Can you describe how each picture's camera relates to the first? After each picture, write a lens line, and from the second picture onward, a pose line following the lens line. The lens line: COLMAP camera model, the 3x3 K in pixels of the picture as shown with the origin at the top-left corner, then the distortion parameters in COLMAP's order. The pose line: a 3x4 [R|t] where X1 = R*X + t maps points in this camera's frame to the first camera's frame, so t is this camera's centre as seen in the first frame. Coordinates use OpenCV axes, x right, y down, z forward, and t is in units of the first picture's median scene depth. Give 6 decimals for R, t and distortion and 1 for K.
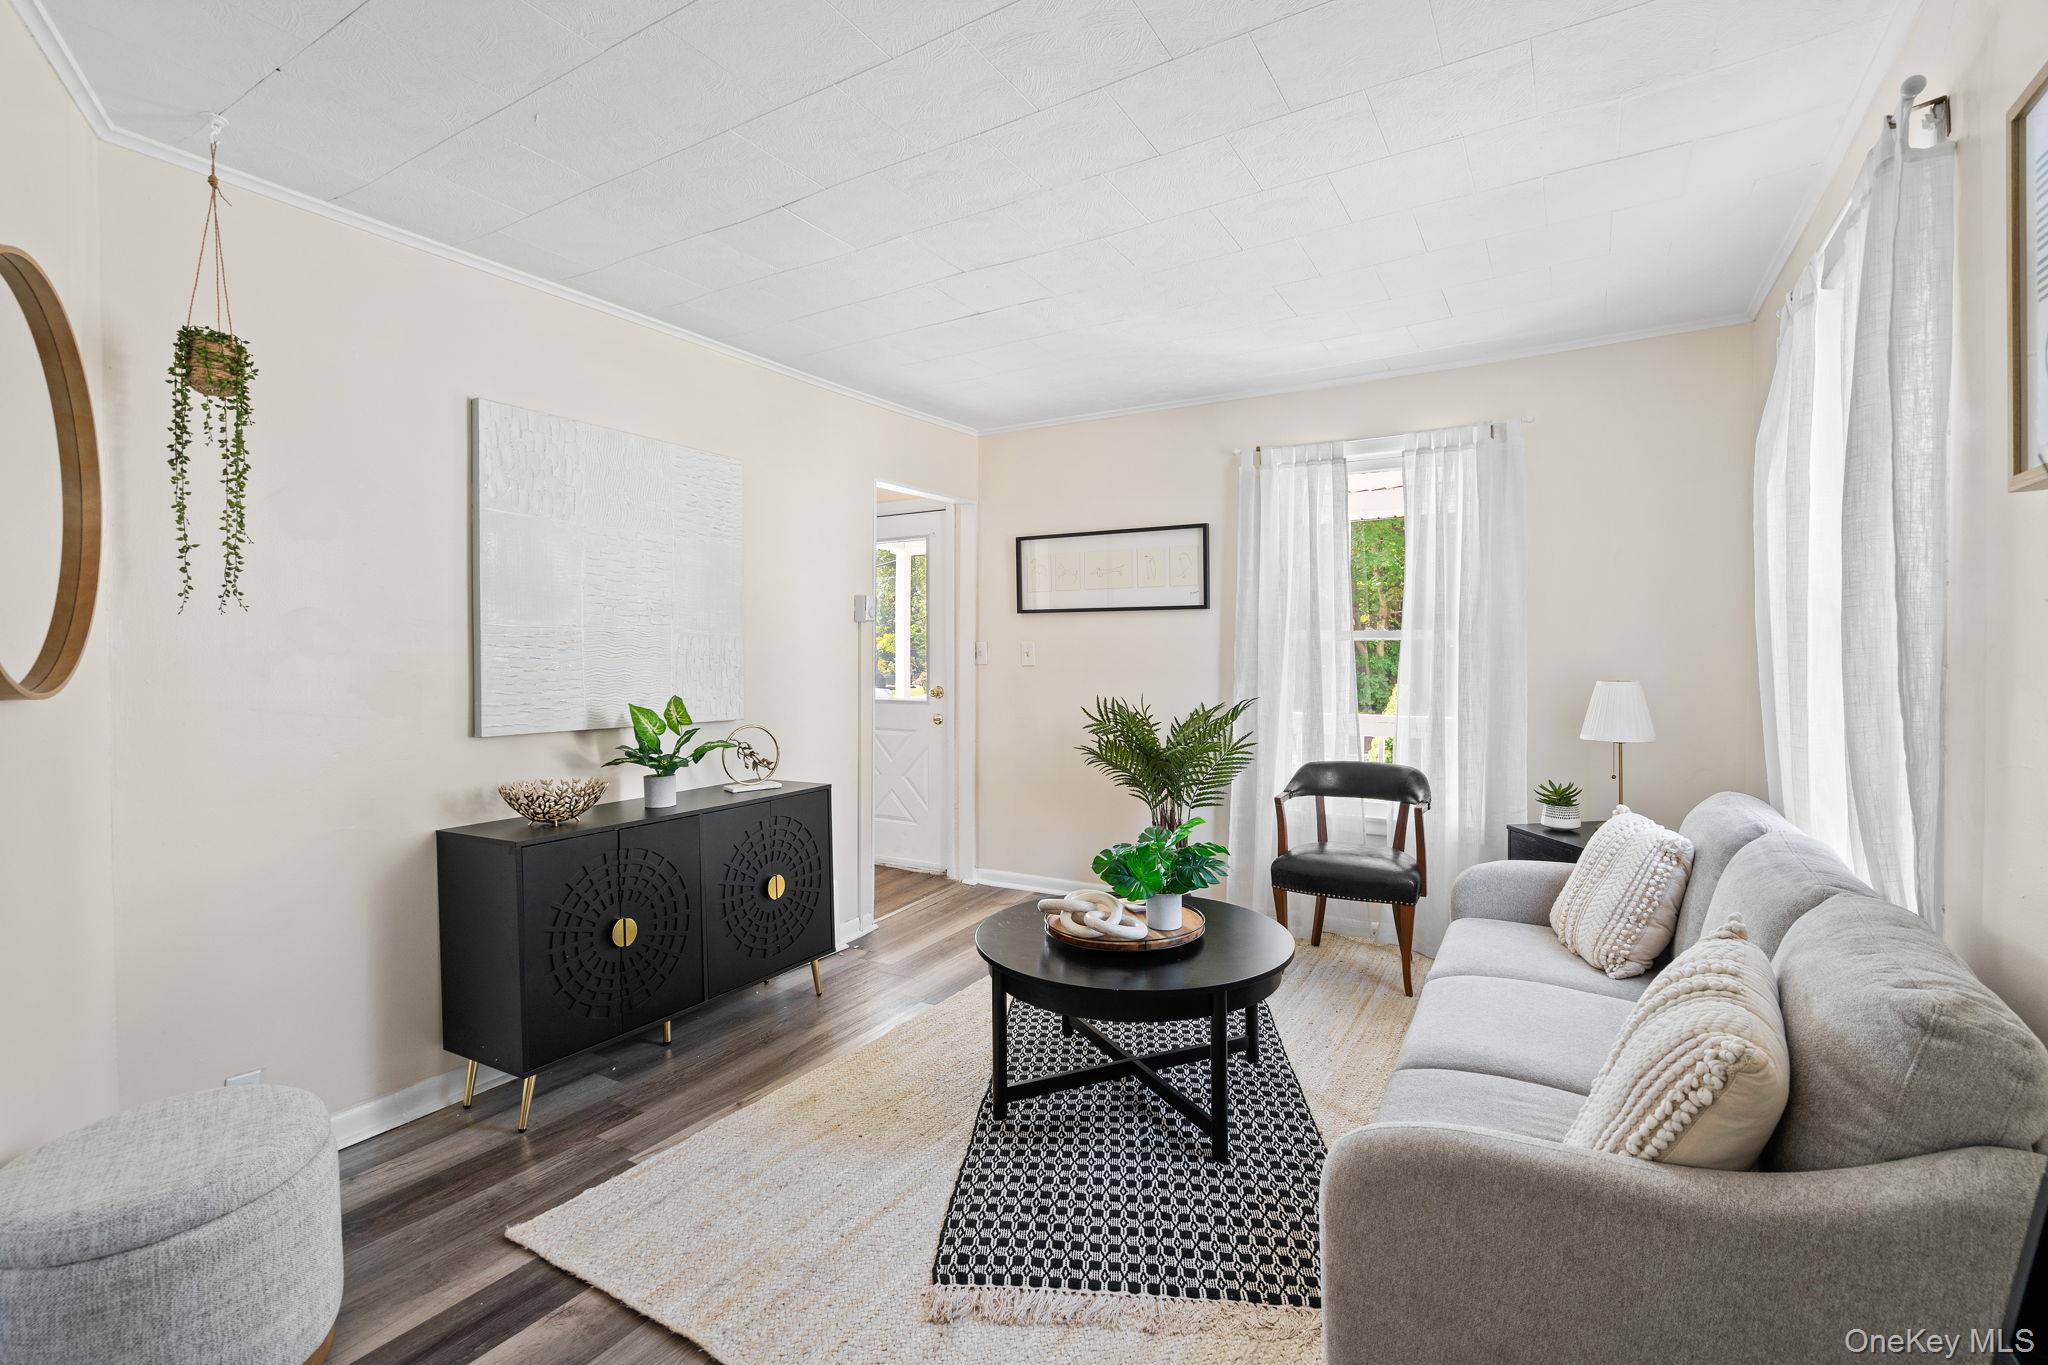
lens RADIAL K [[935.0, 0, 1019.1], [0, 935.0, 666.1], [0, 0, 1]] dist [-0.005784, 0.001632]
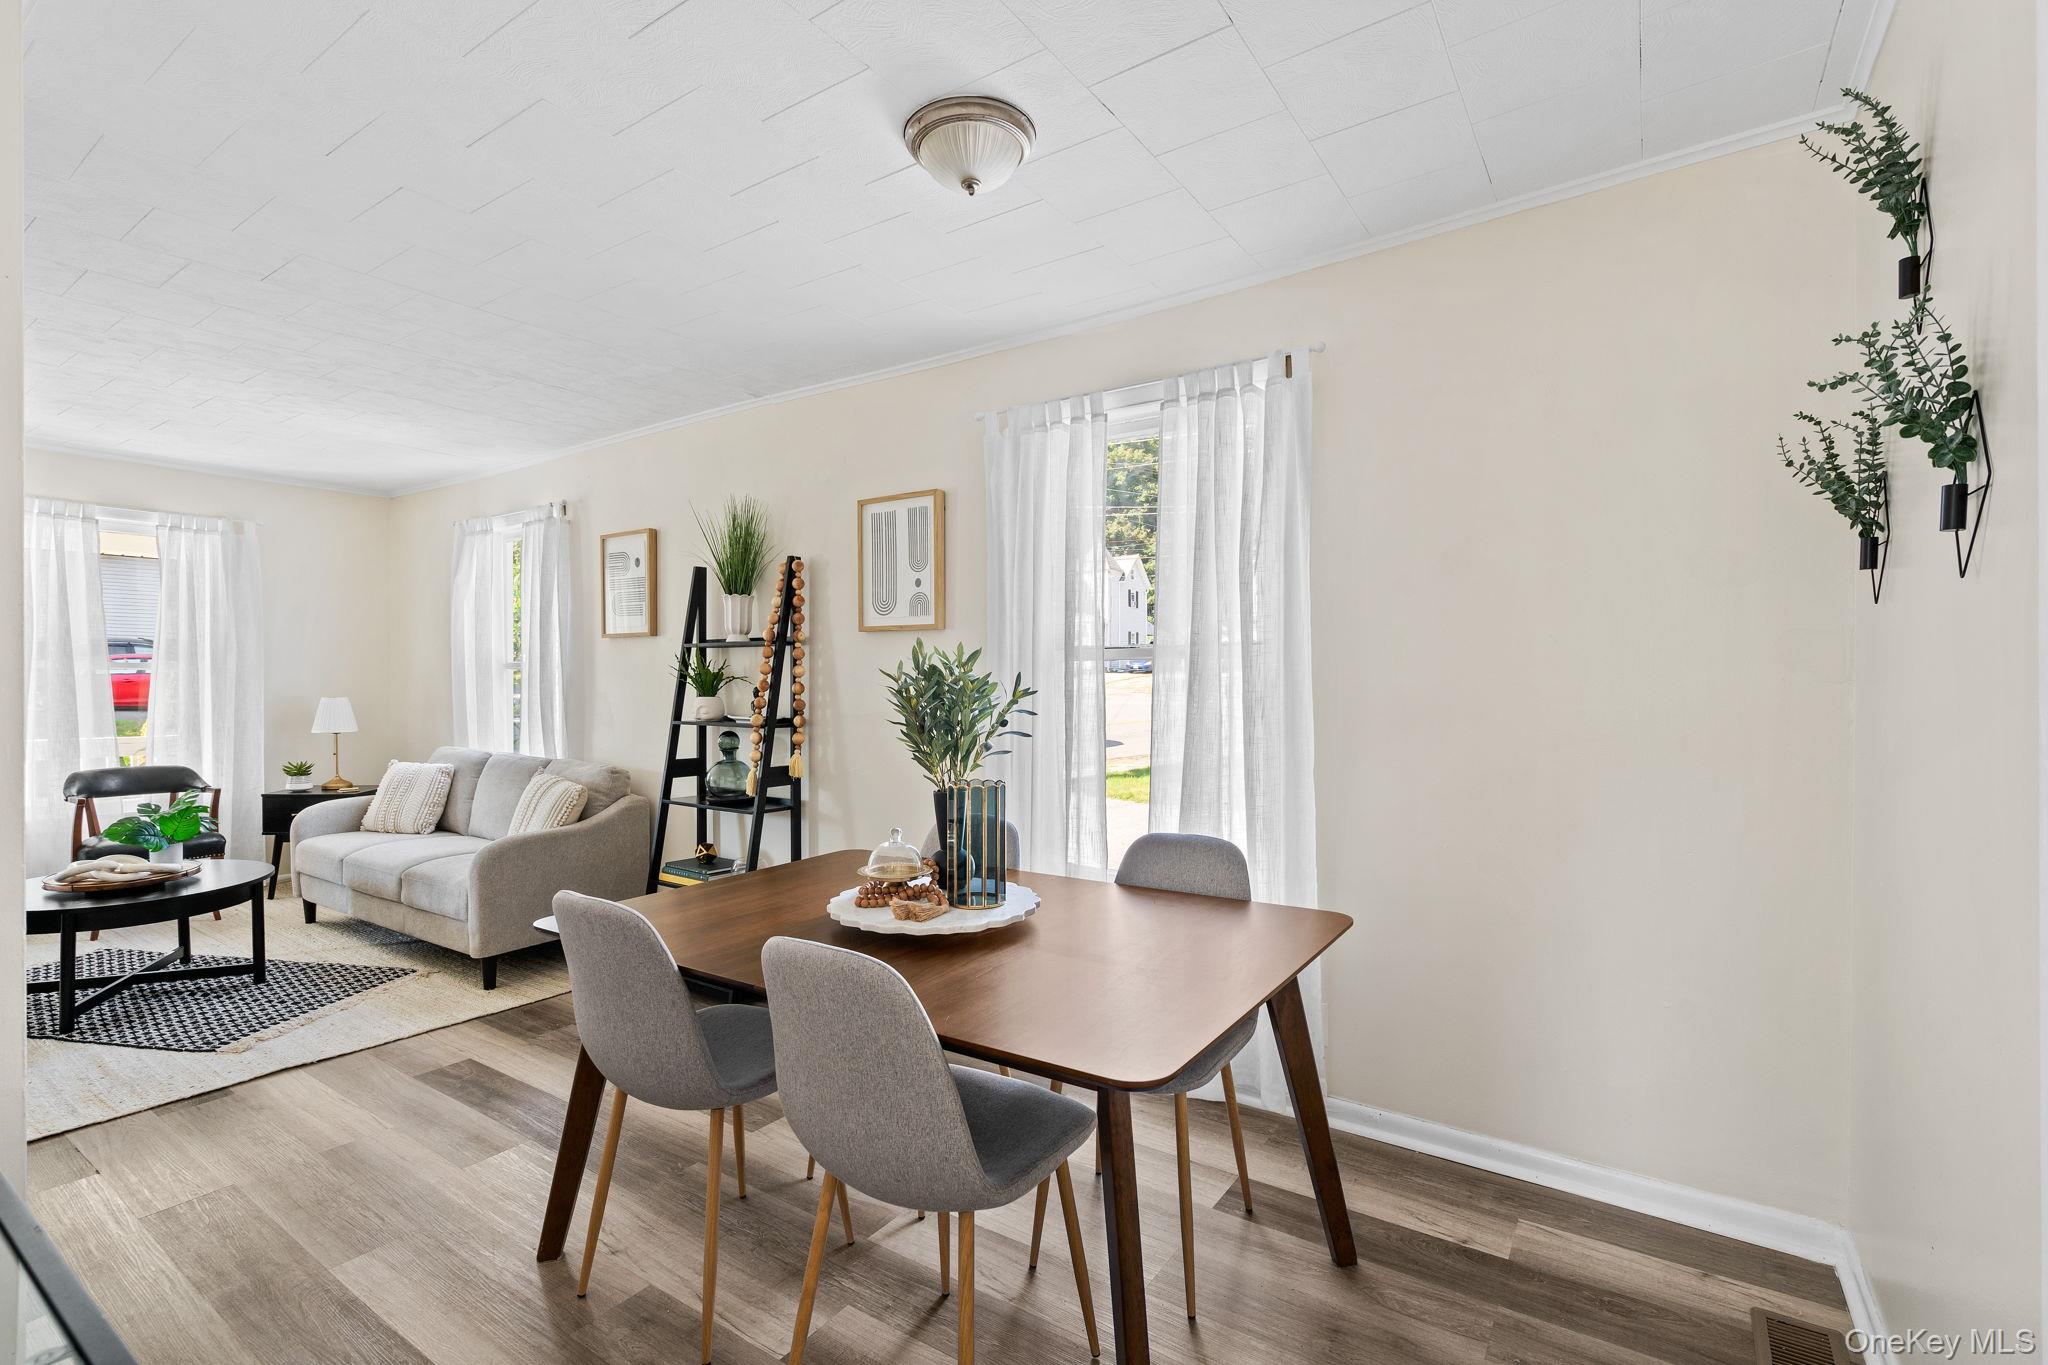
lens RADIAL K [[935.0, 0, 1019.7], [0, 935.0, 679.3], [0, 0, 1]] dist [-0.005784, 0.001632]
pose [[0.076205, -0.008519, 0.997056, -0.819031], [0.016291, 0.999841, 0.007298, -0.004802], [-0.996959, 0.015687, 0.076331, -0.301916]]
